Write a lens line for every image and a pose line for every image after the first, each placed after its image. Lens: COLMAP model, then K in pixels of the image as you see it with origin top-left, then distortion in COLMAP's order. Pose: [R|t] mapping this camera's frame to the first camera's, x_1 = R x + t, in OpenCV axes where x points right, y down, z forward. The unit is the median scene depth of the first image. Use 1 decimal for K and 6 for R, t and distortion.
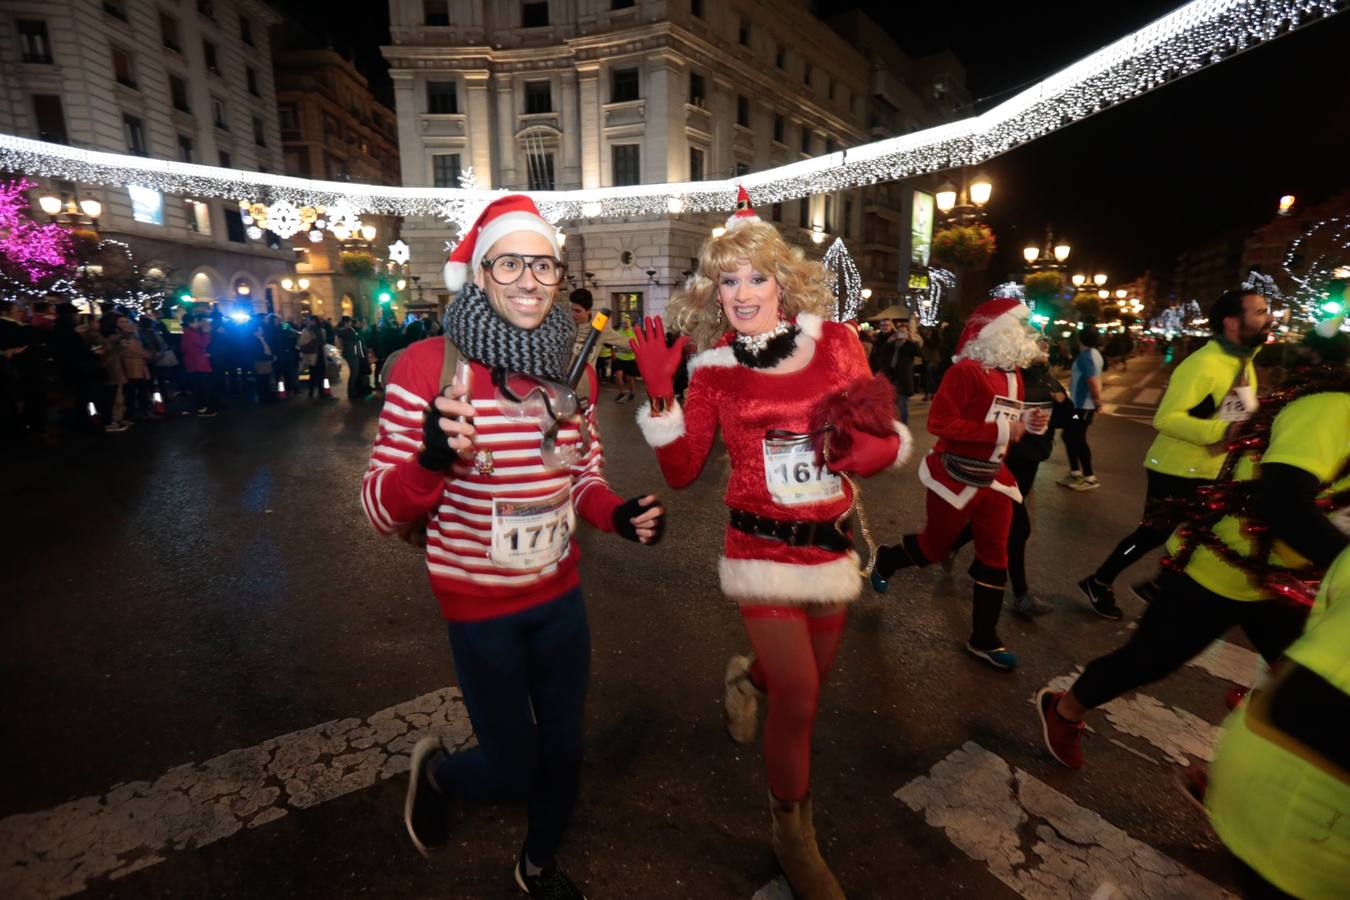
lens RADIAL K [[618.1, 0, 674.6], [0, 618.1, 453.4], [0, 0, 1]] dist [-0.047892, 0.016634]
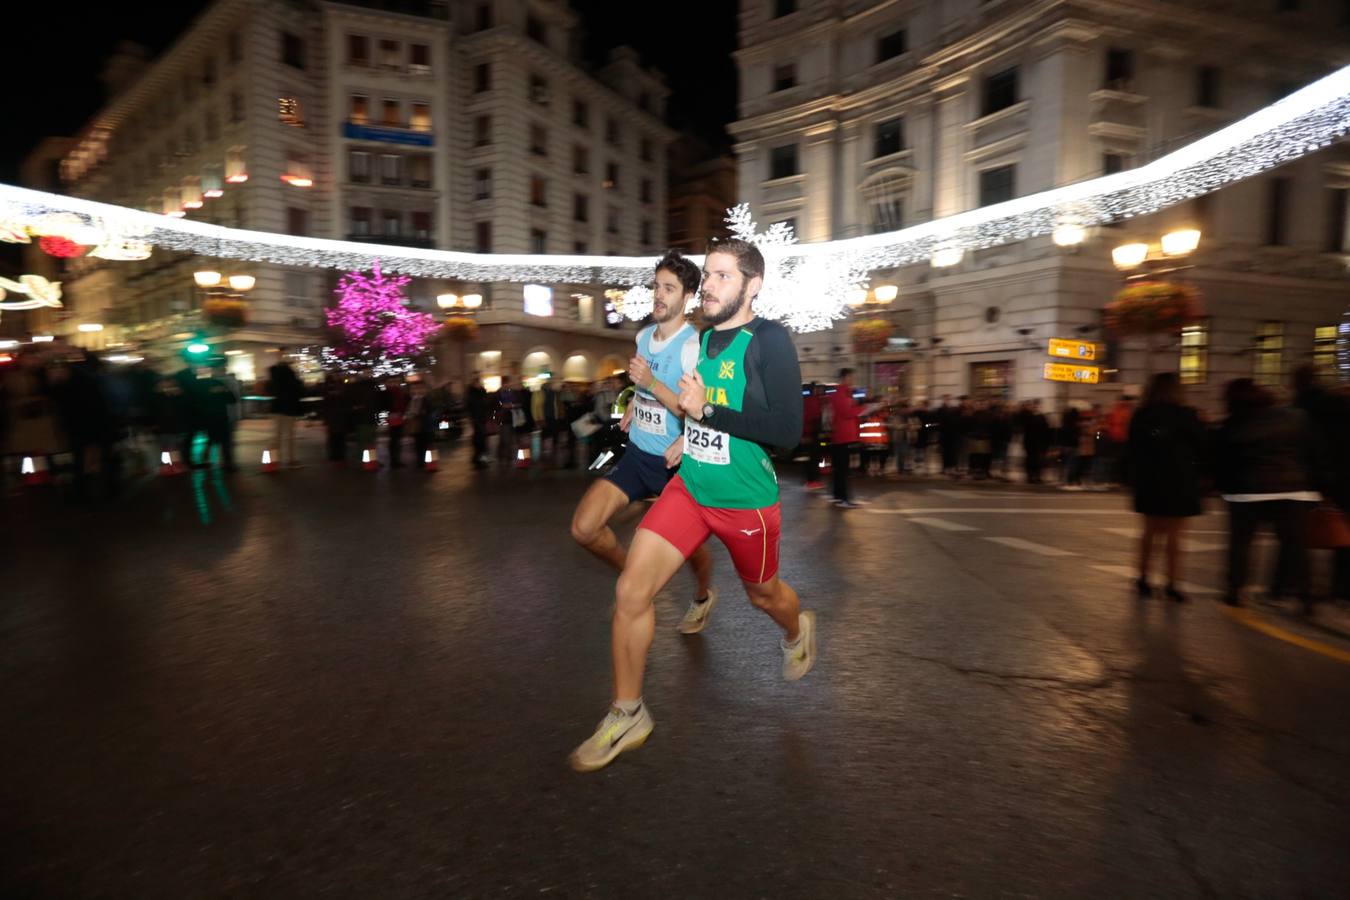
lens RADIAL K [[614.8, 0, 672.7], [0, 614.8, 452.2], [0, 0, 1]] dist [-0.047535, 0.015468]
pose [[0.794766, 0.050099, -0.604845, 0.066140], [-0.136195, 0.985892, -0.097298, -0.035714], [0.591438, 0.159706, 0.790377, 0.239193]]
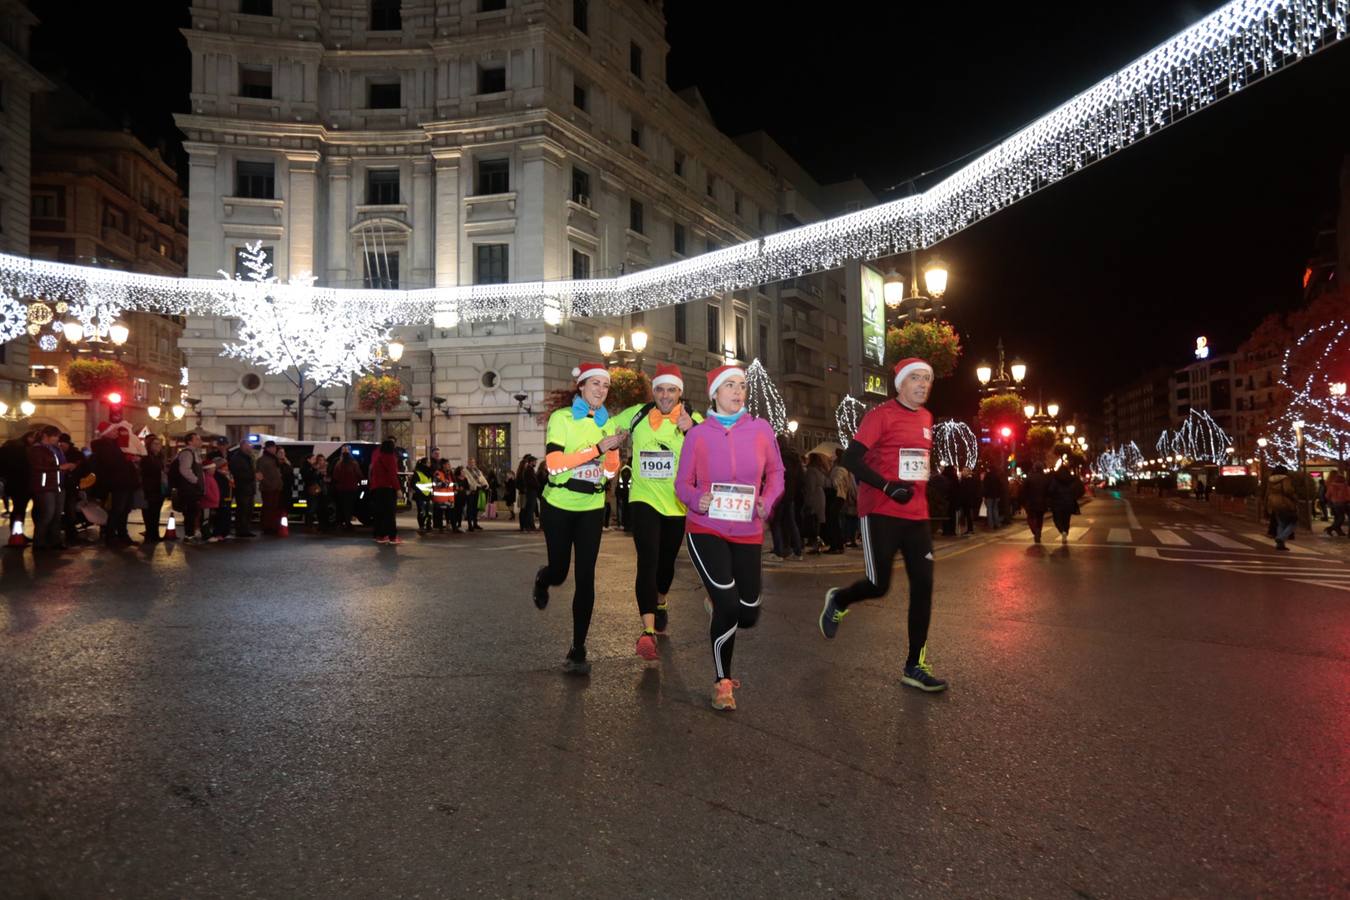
lens RADIAL K [[732.0, 0, 675.5], [0, 732.0, 451.5], [0, 0, 1]] dist [-0.051669, 0.038462]
pose [[0.989251, -0.001102, 0.146226, 0.019240], [0.036222, 0.970654, -0.237736, -0.003387], [-0.141673, 0.240477, 0.960260, 0.112048]]
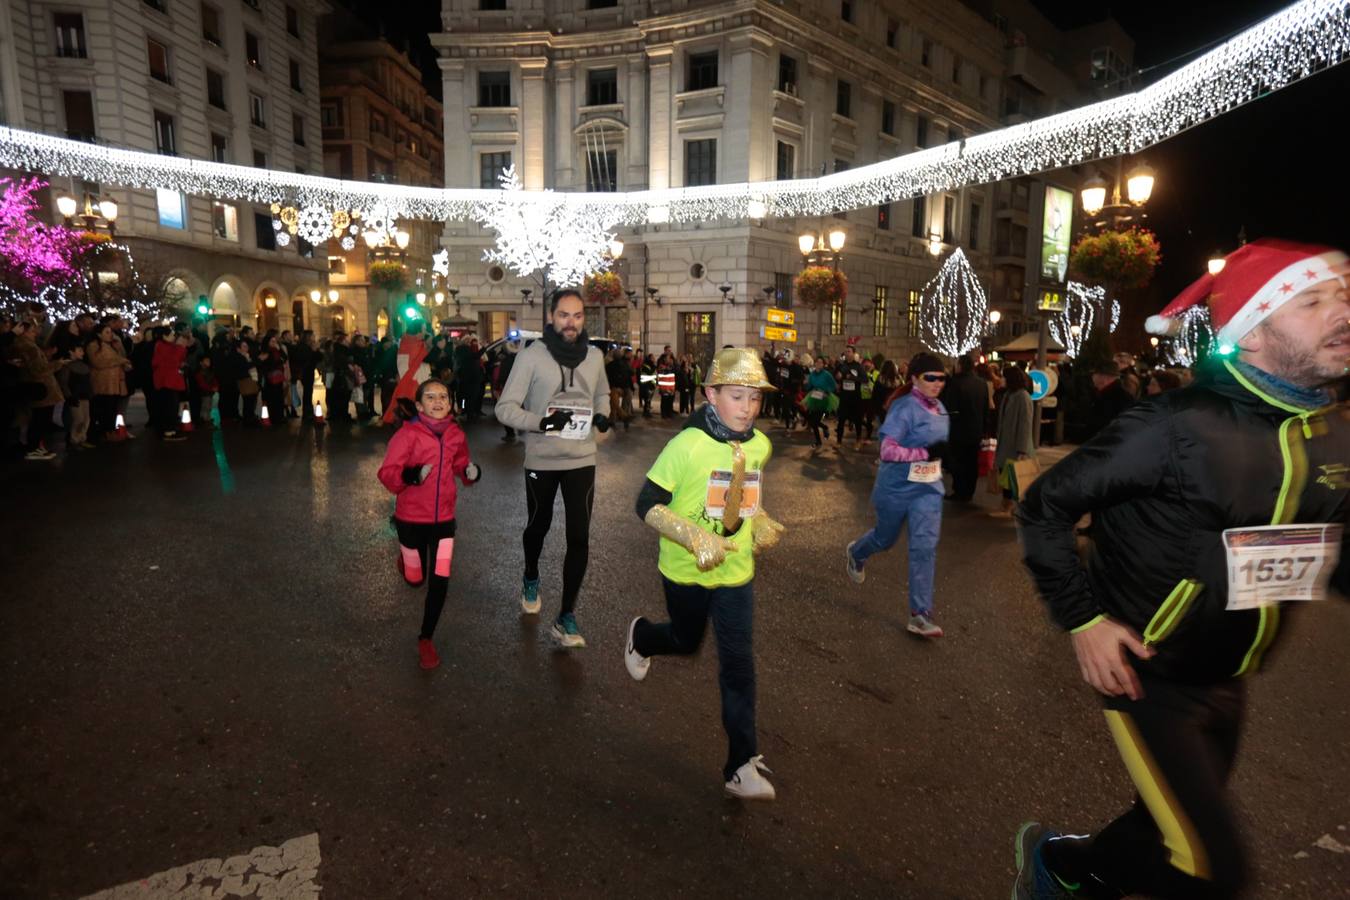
lens RADIAL K [[739.2, 0, 675.4], [0, 739.2, 451.0], [0, 0, 1]] dist [-0.046244, 0.034876]
pose [[0.992437, 0.034089, -0.117930, 0.019950], [-0.042275, 0.996815, -0.067623, -0.003822], [0.115249, 0.072097, 0.990717, 0.018555]]
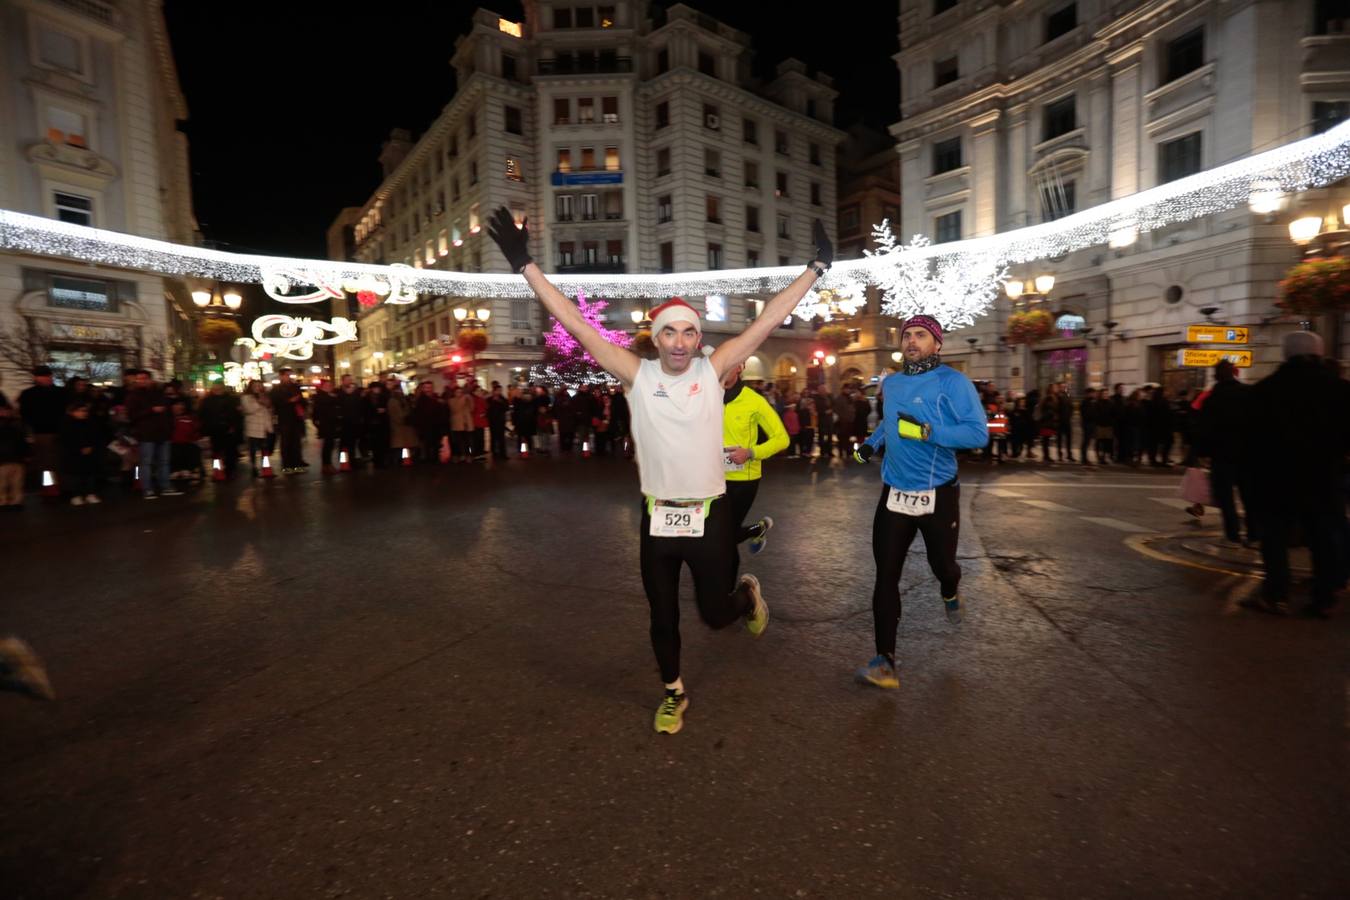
lens RADIAL K [[618.1, 0, 674.6], [0, 618.1, 453.4], [0, 0, 1]] dist [-0.047892, 0.016634]
pose [[0.583046, 0.049735, -0.810915, 0.157322], [-0.146800, 0.988145, -0.044943, -0.027498], [0.799066, 0.145246, 0.583435, 0.183526]]
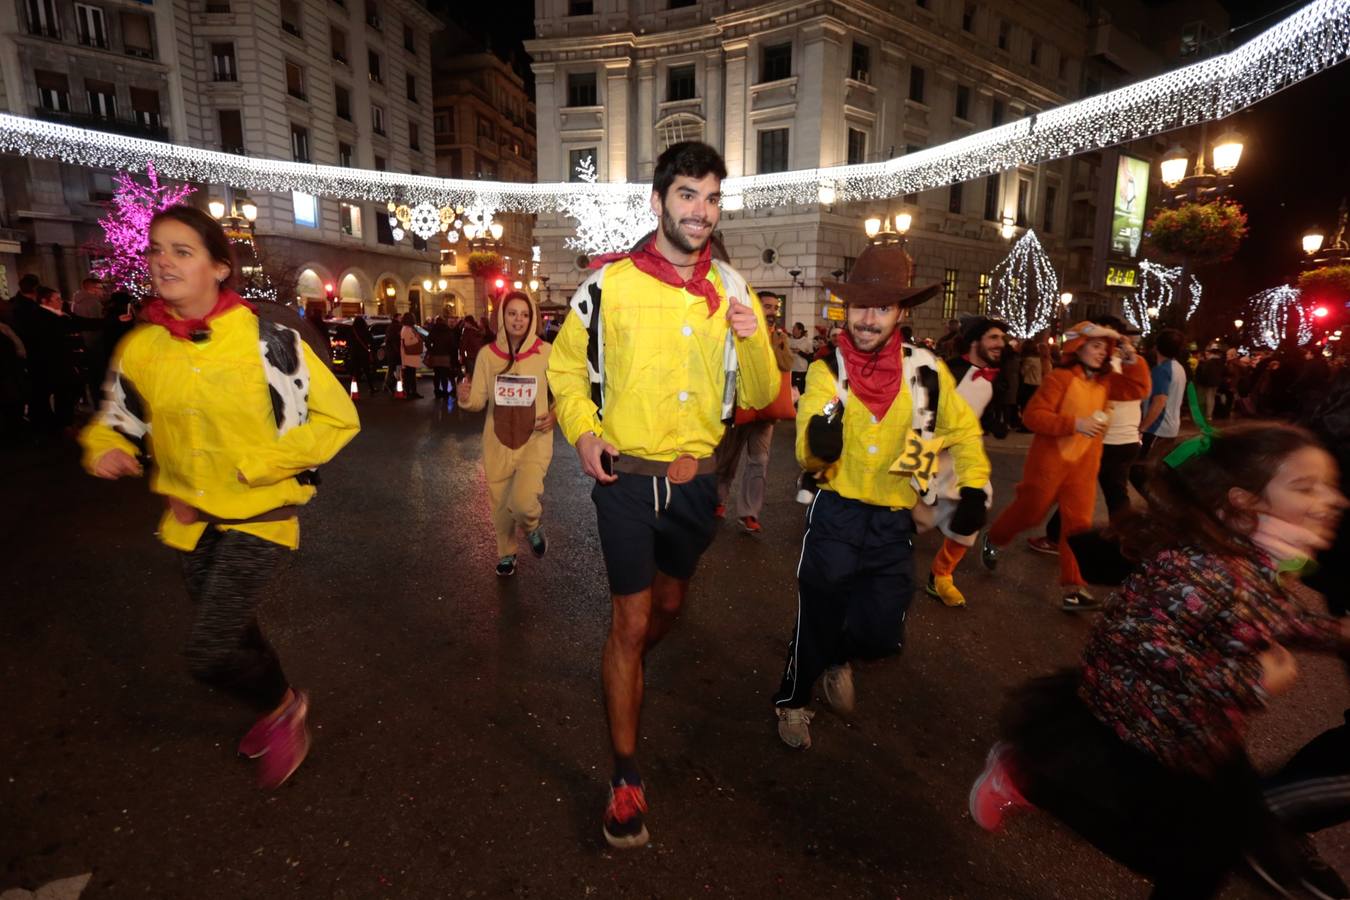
lens RADIAL K [[673.2, 0, 675.1], [0, 673.2, 452.3], [0, 0, 1]] dist [-0.045844, 0.021812]
pose [[0.969926, 0.056312, -0.236798, 0.036083], [-0.063678, 0.997692, -0.023569, -0.006274], [0.234925, 0.037940, 0.971273, 0.046757]]
